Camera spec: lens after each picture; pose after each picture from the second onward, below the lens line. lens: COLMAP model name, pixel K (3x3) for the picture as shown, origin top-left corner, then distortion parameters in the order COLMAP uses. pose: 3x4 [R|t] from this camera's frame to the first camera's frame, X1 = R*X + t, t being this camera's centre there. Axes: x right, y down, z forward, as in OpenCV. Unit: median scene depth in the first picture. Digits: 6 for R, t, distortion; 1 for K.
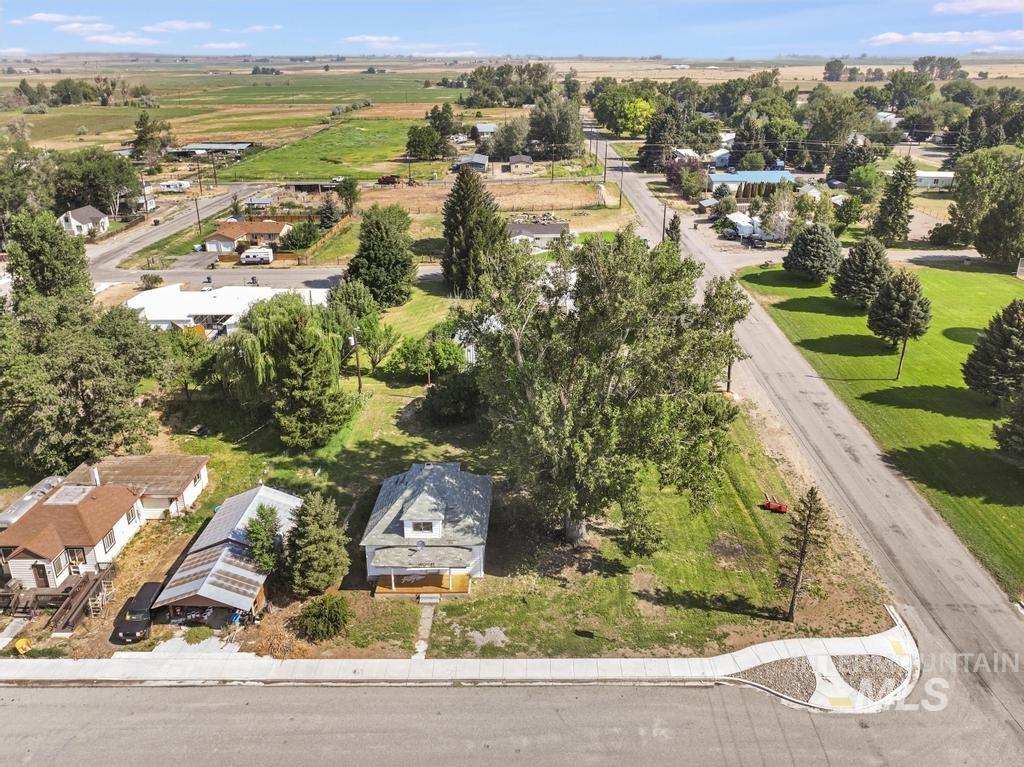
lens RADIAL K [[734.4, 0, 513.9], [0, 734.4, 343.1], [0, 0, 1]] dist [0.003653, 0.010071]
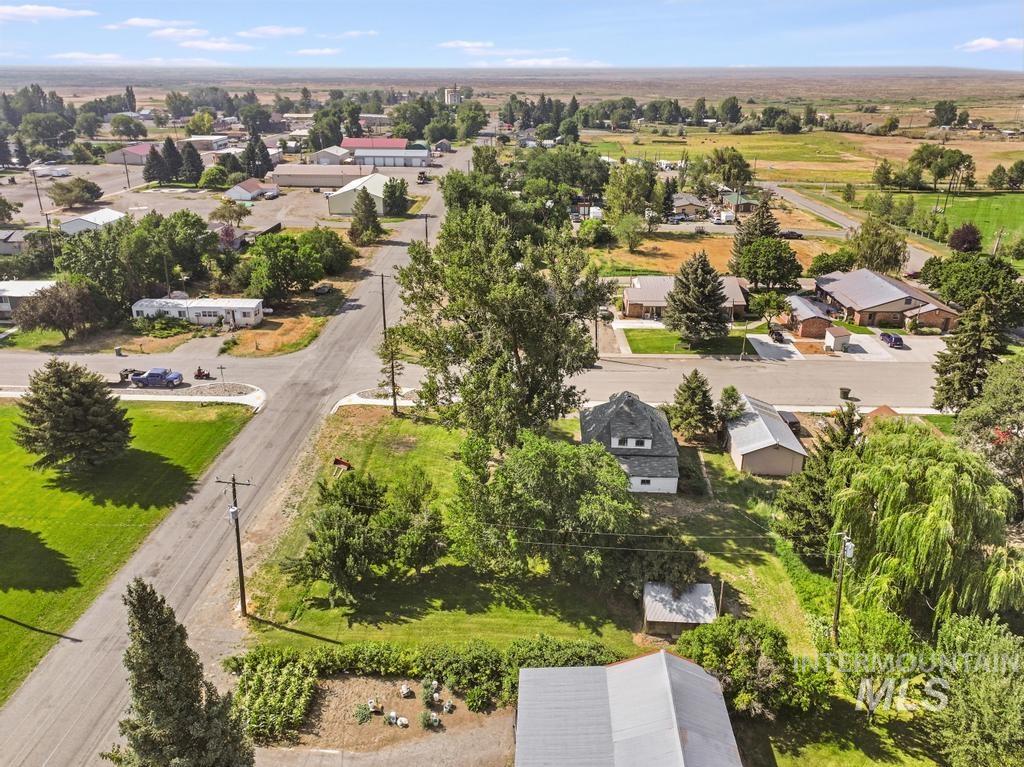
lens RADIAL K [[734.4, 0, 513.9], [0, 734.4, 343.1], [0, 0, 1]] dist [0.003653, 0.010071]
pose [[-0.999944, -0.004037, 0.009741, 0.062842], [0.003447, 0.747950, 0.663746, -0.622506], [-0.009966, 0.663743, -0.747894, 1.548016]]
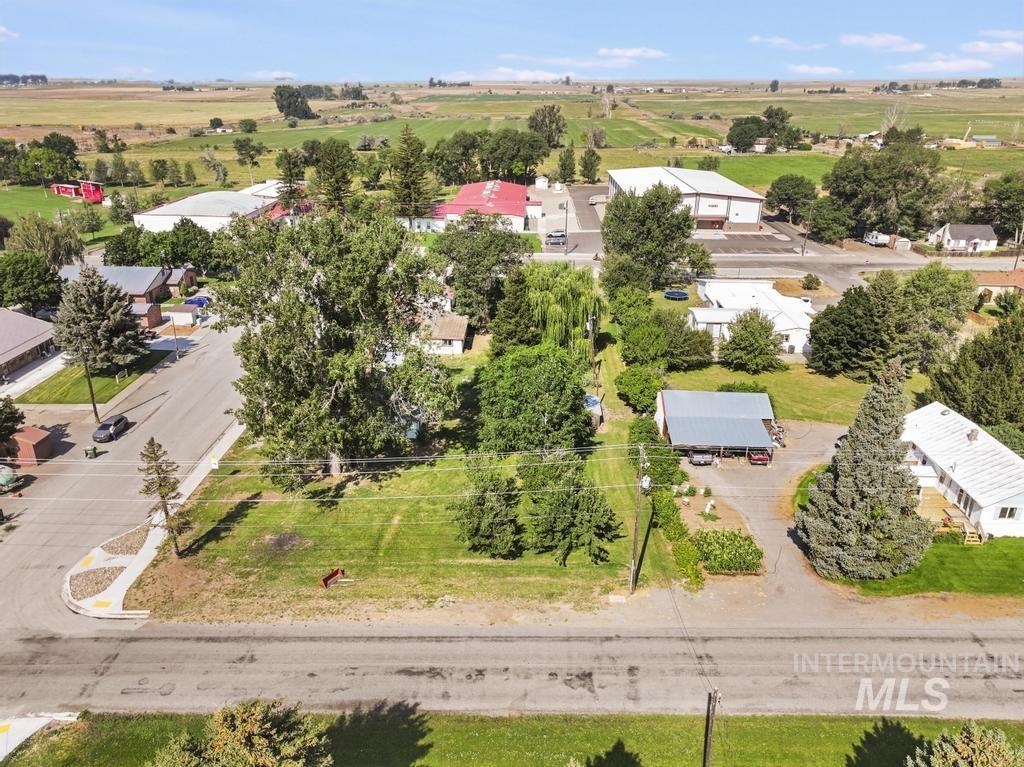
lens RADIAL K [[736.6, 0, 512.0], [0, 736.6, 383.5], [0, 0, 1]] dist [0.005210, 0.011033]
pose [[-0.005737, 0.391772, -0.920045, 0.952533], [-0.365624, 0.855533, 0.366581, -0.336762], [0.930745, 0.338493, 0.138333, 0.884683]]
